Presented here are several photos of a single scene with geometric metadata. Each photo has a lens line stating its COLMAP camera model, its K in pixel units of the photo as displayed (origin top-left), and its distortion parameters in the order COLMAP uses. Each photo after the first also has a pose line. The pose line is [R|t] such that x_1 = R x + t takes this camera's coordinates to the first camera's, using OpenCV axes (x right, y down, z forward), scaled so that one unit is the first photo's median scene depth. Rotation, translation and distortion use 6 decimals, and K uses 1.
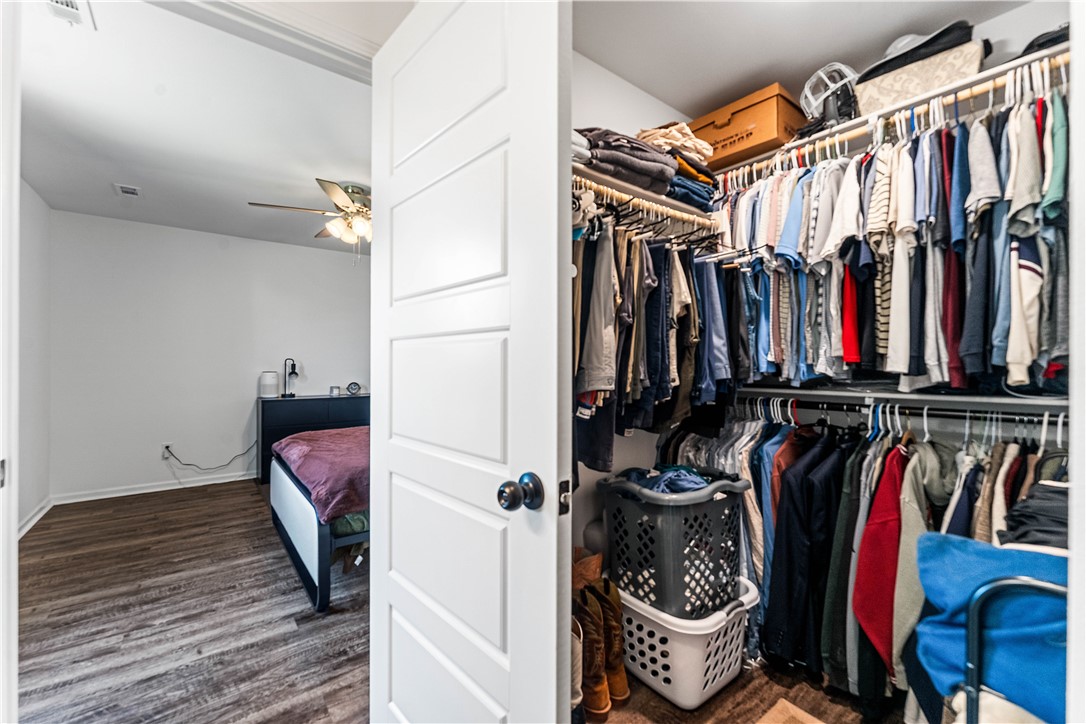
lens RADIAL K [[436.0, 0, 536.4], [0, 436.0, 363.7], [0, 0, 1]] dist [0.000592, 0.000071]
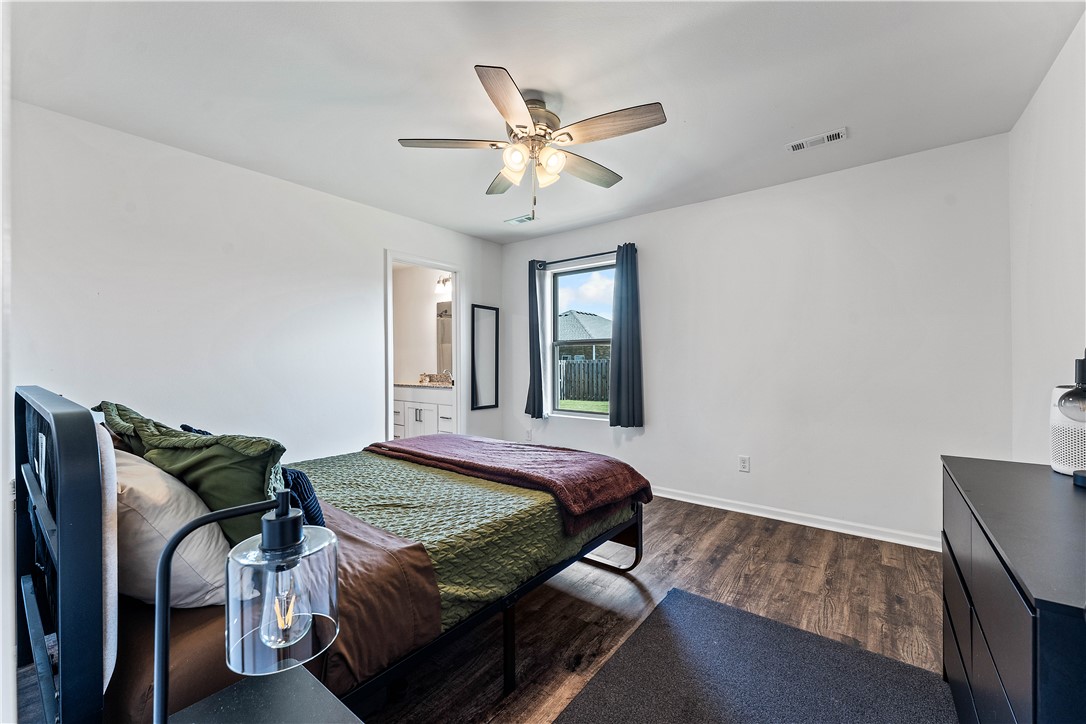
lens RADIAL K [[436.5, 0, 543.0], [0, 436.5, 362.0], [0, 0, 1]] dist [0.000259, 0.000103]
pose [[-0.966002, -0.004989, -0.258488, -0.411968], [-0.004402, 0.999986, -0.002847, 0.012711], [0.258499, -0.001613, -0.966010, 2.736469]]
